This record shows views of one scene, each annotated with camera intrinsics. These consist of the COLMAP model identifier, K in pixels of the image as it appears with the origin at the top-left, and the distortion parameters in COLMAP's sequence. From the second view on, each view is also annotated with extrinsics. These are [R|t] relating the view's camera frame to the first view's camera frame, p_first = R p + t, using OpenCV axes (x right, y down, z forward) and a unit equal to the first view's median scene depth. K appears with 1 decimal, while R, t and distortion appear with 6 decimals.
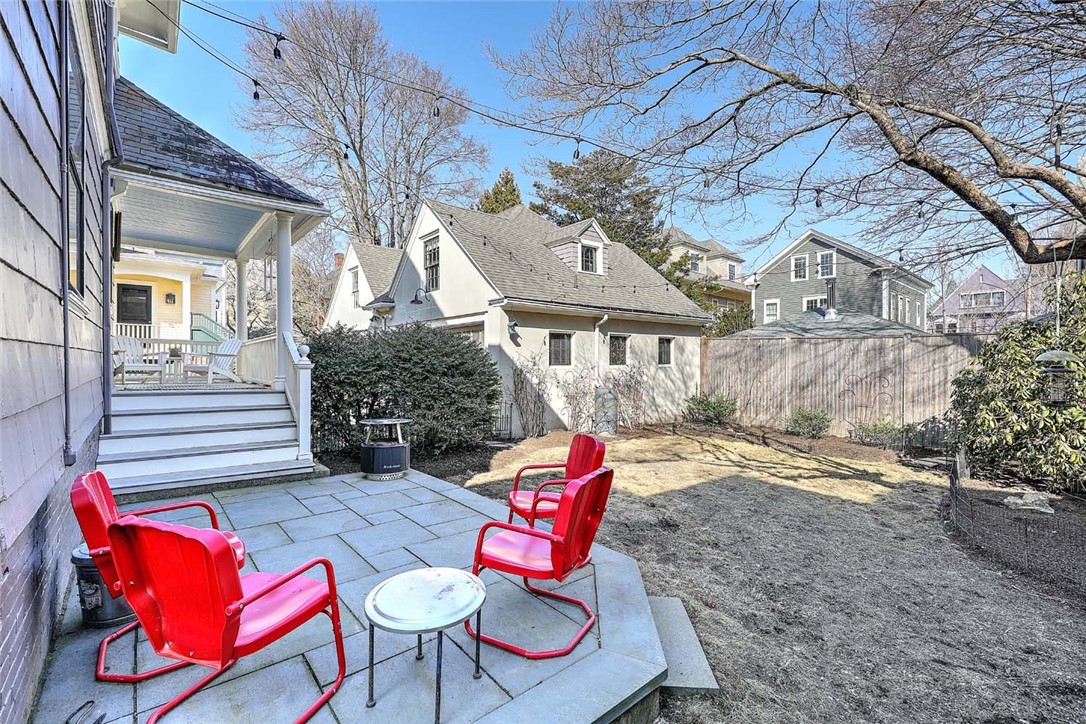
lens RADIAL K [[470.1, 0, 545.7], [0, 470.1, 365.0], [0, 0, 1]] dist [0.002189, 0.000112]
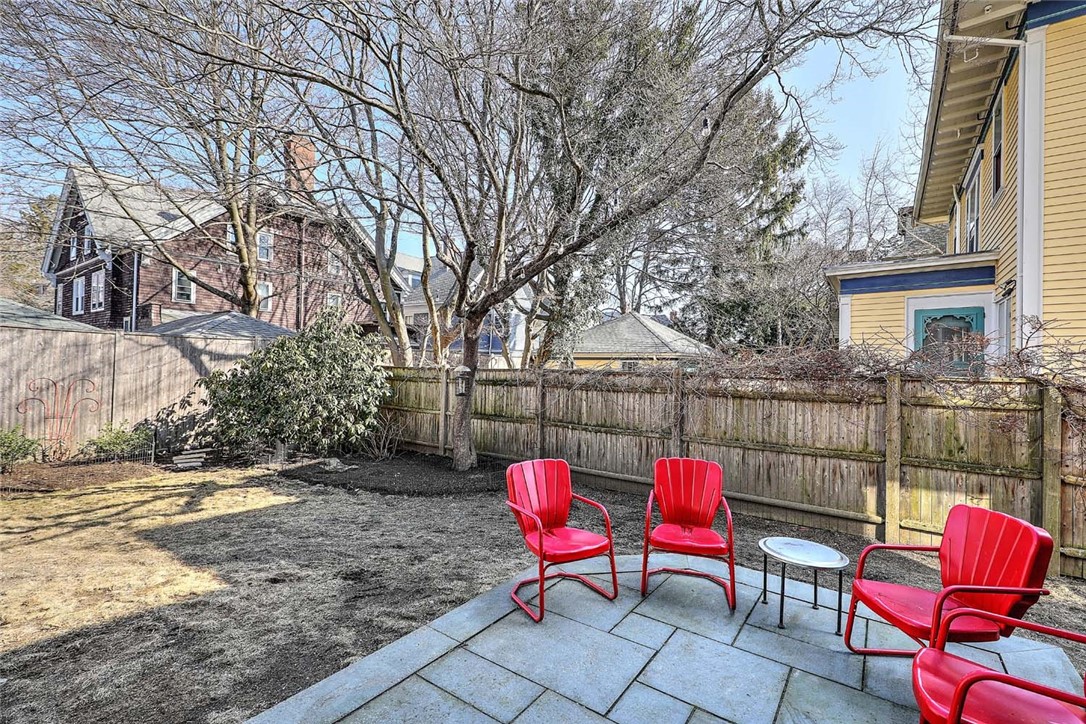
lens RADIAL K [[470.1, 0, 545.0], [0, 470.1, 362.0], [0, 0, 1]] dist [0.002189, 0.000112]
pose [[-0.248345, 0.000401, 0.968671, -0.307461], [-0.018756, 0.999810, -0.005222, -0.016188], [-0.968490, -0.019465, -0.248291, 0.449541]]
